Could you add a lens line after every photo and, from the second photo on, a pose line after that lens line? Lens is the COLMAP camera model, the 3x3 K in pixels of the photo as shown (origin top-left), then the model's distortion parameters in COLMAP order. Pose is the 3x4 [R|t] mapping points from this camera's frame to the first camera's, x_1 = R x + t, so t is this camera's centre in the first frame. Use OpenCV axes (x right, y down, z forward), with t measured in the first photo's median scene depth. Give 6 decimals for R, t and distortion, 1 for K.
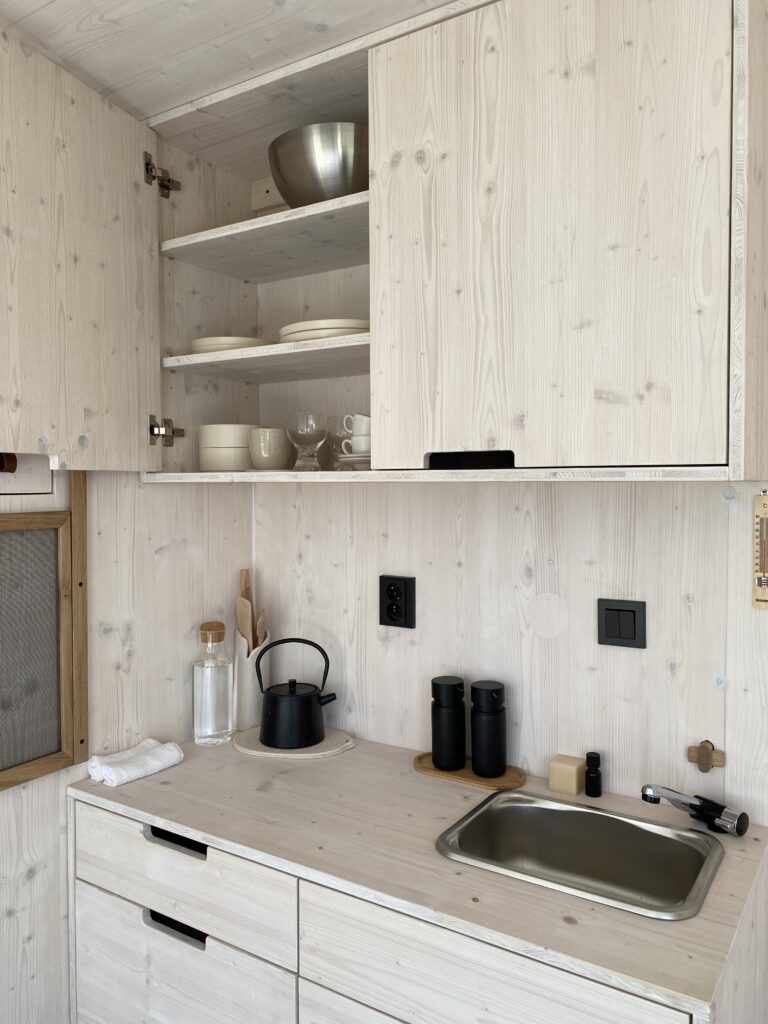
lens RADIAL K [[781.0, 0, 388.5], [0, 781.0, 503.3], [0, 0, 1]] dist [0.020593, 0.001437]
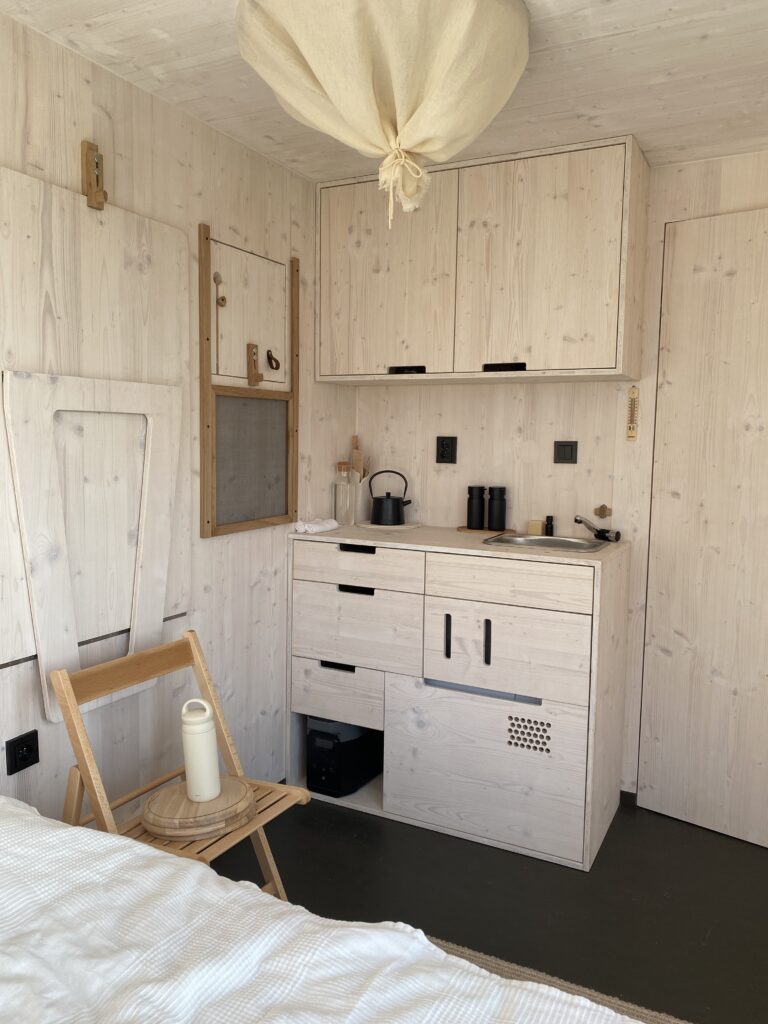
lens RADIAL K [[781.0, 0, 377.9], [0, 781.0, 514.1], [0, 0, 1]] dist [0.020593, 0.001437]
pose [[0.995462, 0.008535, 0.094773, -0.385876], [-0.015406, 0.997285, 0.072004, 0.172953], [-0.093901, -0.073137, 0.992892, -1.003697]]
